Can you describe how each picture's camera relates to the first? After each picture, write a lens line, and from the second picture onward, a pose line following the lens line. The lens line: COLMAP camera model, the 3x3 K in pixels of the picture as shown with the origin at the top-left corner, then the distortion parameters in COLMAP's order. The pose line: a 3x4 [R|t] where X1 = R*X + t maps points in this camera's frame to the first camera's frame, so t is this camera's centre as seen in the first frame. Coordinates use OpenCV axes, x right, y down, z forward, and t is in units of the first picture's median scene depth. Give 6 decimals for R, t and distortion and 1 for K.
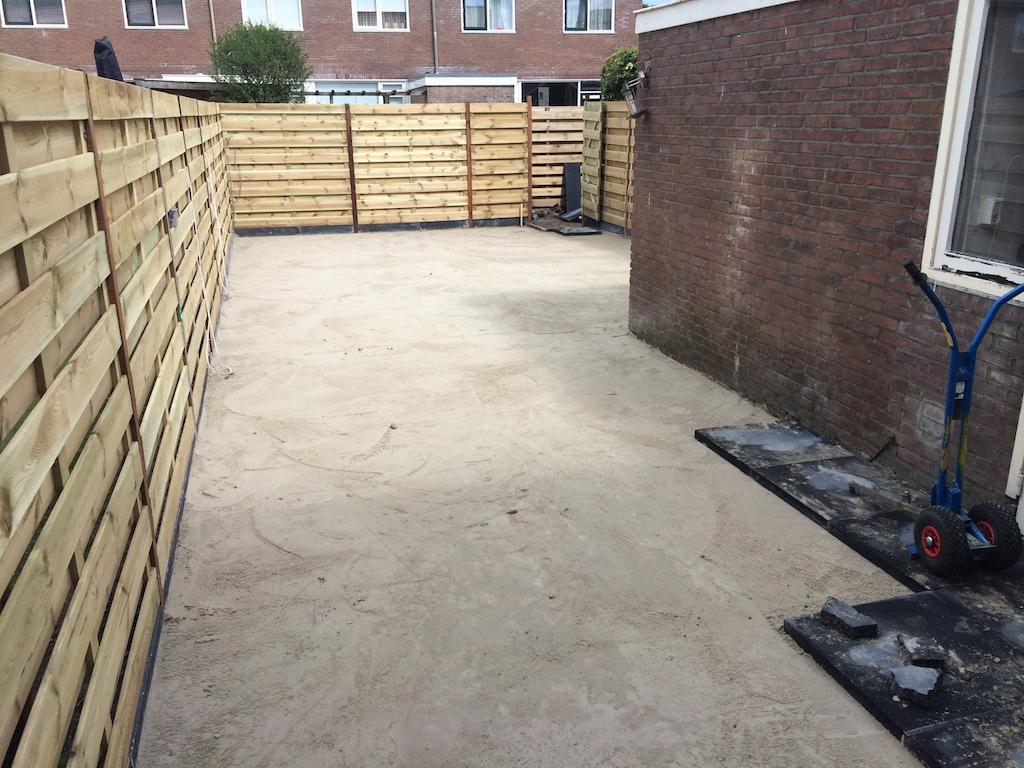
lens RADIAL K [[872.5, 0, 512.0], [0, 872.5, 384.0], [0, 0, 1]] dist [0.081574, -0.095614]
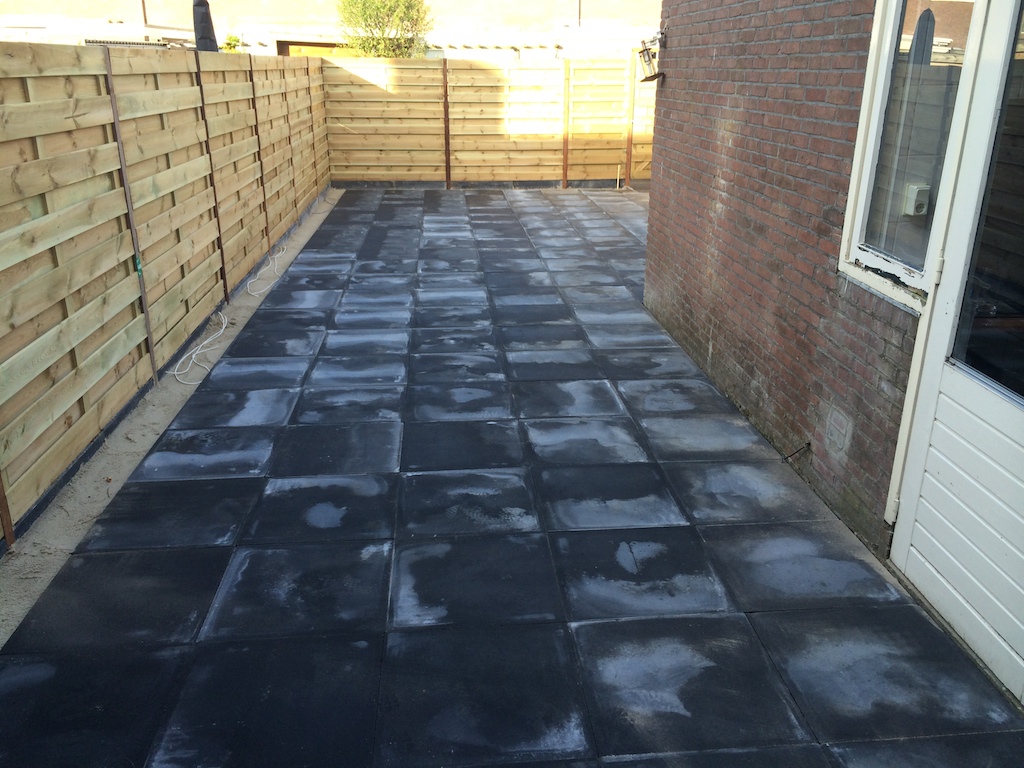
lens RADIAL K [[872.5, 0, 512.0], [0, 872.5, 384.0], [0, 0, 1]] dist [0.081574, -0.095614]
pose [[0.981642, 0.078098, -0.174008, 0.188183], [-0.069717, 0.996116, 0.053773, -0.019133], [0.177532, -0.040654, 0.983275, 0.031567]]
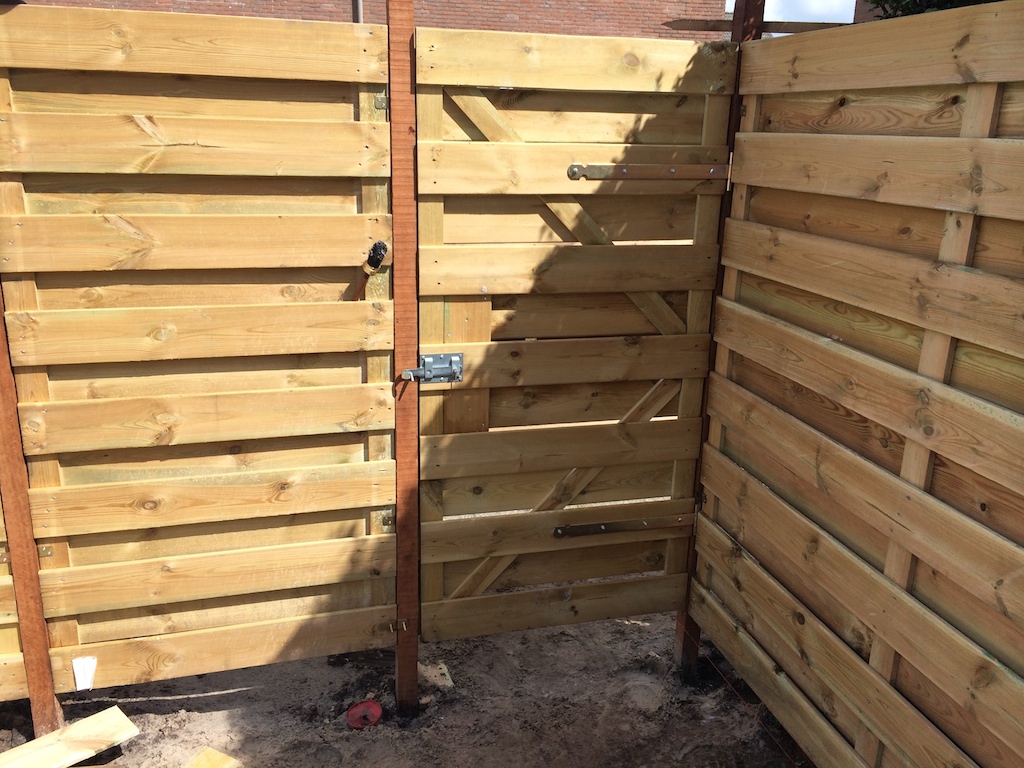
lens RADIAL K [[872.5, 0, 512.0], [0, 872.5, 384.0], [0, 0, 1]] dist [0.081574, -0.095614]
pose [[0.999226, 0.038377, -0.008618, 0.097744], [-0.038538, 0.999068, -0.019420, -0.561272], [0.007865, 0.019738, 0.999774, 1.866845]]
